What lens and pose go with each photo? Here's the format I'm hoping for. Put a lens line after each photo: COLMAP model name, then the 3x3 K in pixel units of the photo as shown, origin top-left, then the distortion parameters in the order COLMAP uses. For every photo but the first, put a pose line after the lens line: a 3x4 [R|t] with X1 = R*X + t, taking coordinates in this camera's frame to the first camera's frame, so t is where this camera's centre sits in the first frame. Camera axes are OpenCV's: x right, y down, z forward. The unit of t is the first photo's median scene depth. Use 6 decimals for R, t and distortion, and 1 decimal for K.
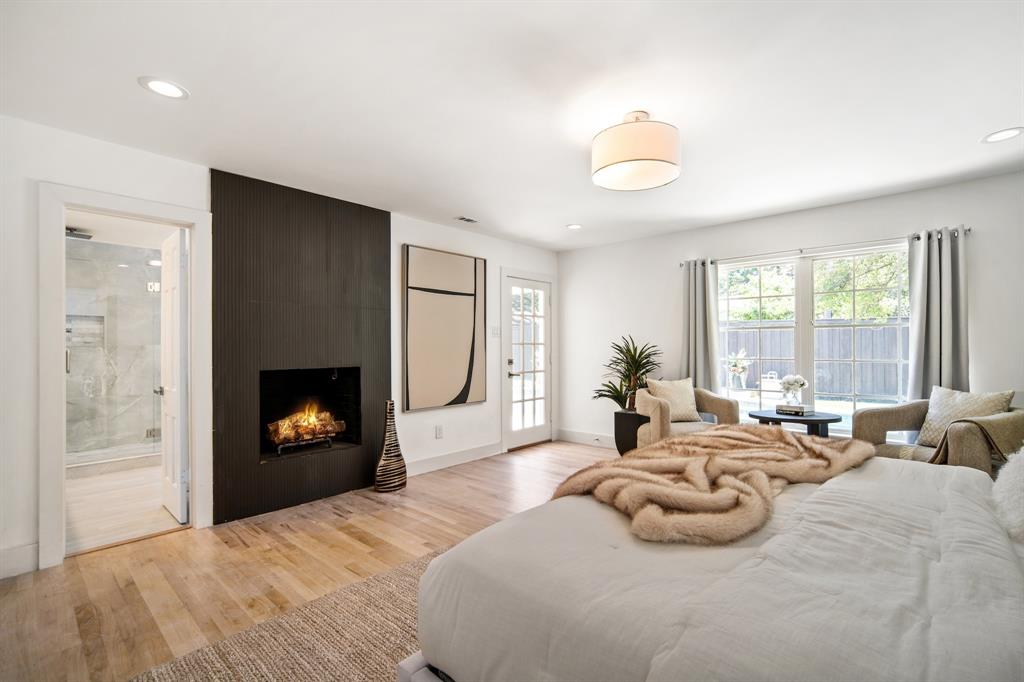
lens RADIAL K [[456.2, 0, 519.5], [0, 456.2, 345.0], [0, 0, 1]] dist [-0.005559, 0.001282]
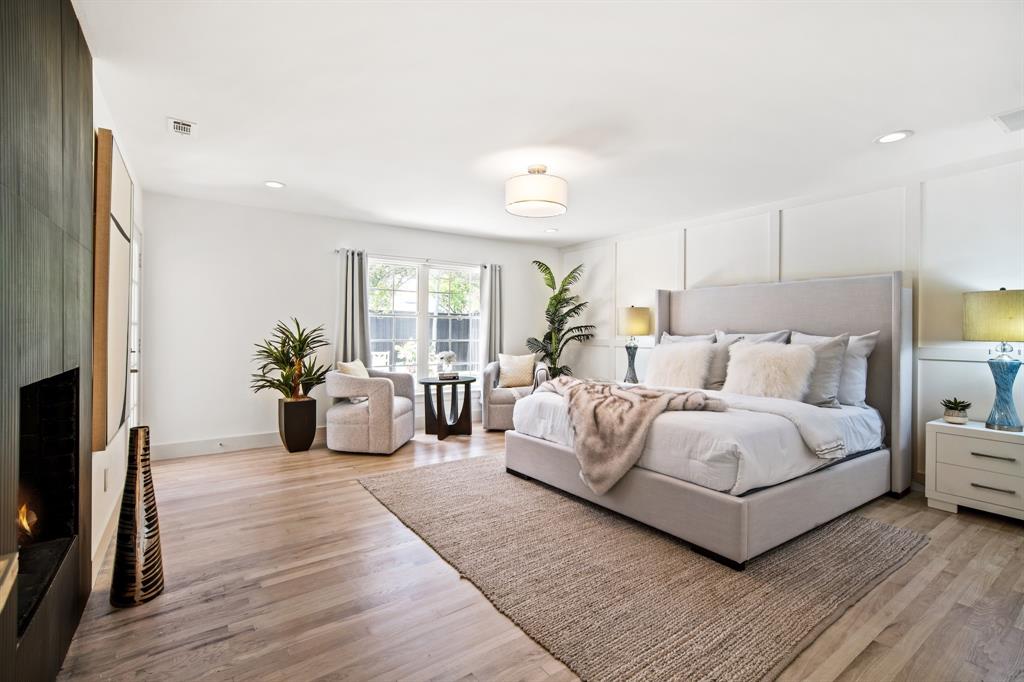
lens RADIAL K [[456.2, 0, 511.0], [0, 456.2, 334.7], [0, 0, 1]] dist [-0.005559, 0.001282]
pose [[0.237294, -0.002881, 0.971434, -0.779212], [-0.006704, 0.999967, 0.004603, 0.009981], [-0.971415, -0.007605, 0.237267, 0.509262]]
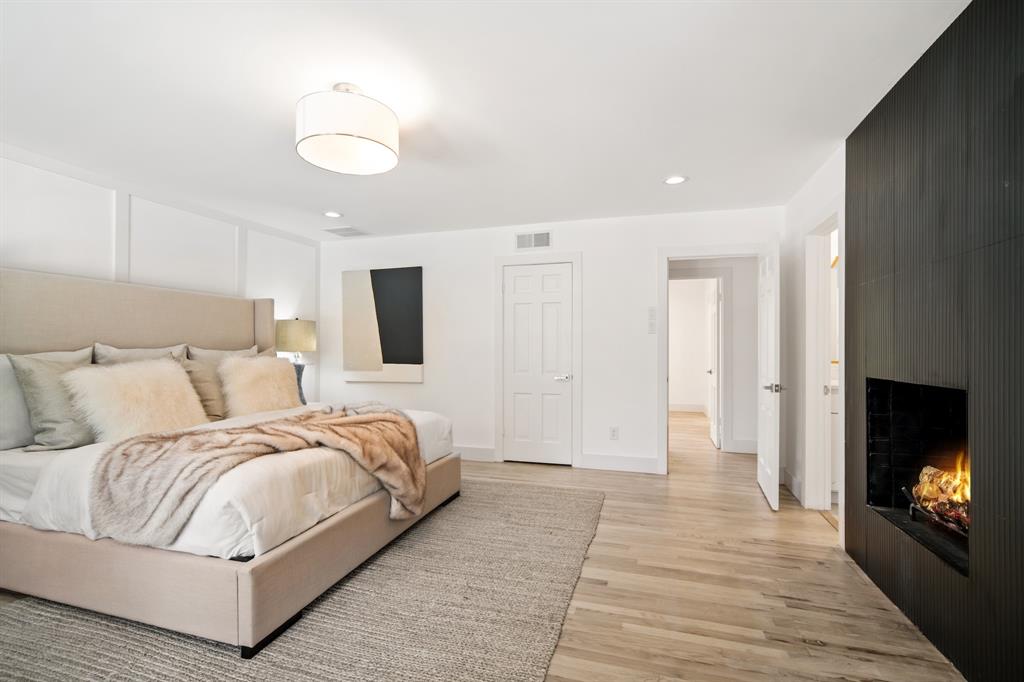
lens RADIAL K [[456.2, 0, 516.4], [0, 456.2, 347.6], [0, 0, 1]] dist [-0.005559, 0.001282]
pose [[-0.908444, -0.003566, -0.417991, 0.231736], [-0.001374, 0.999984, -0.005545, 0.010679], [0.418004, -0.004463, -0.908434, 1.349660]]
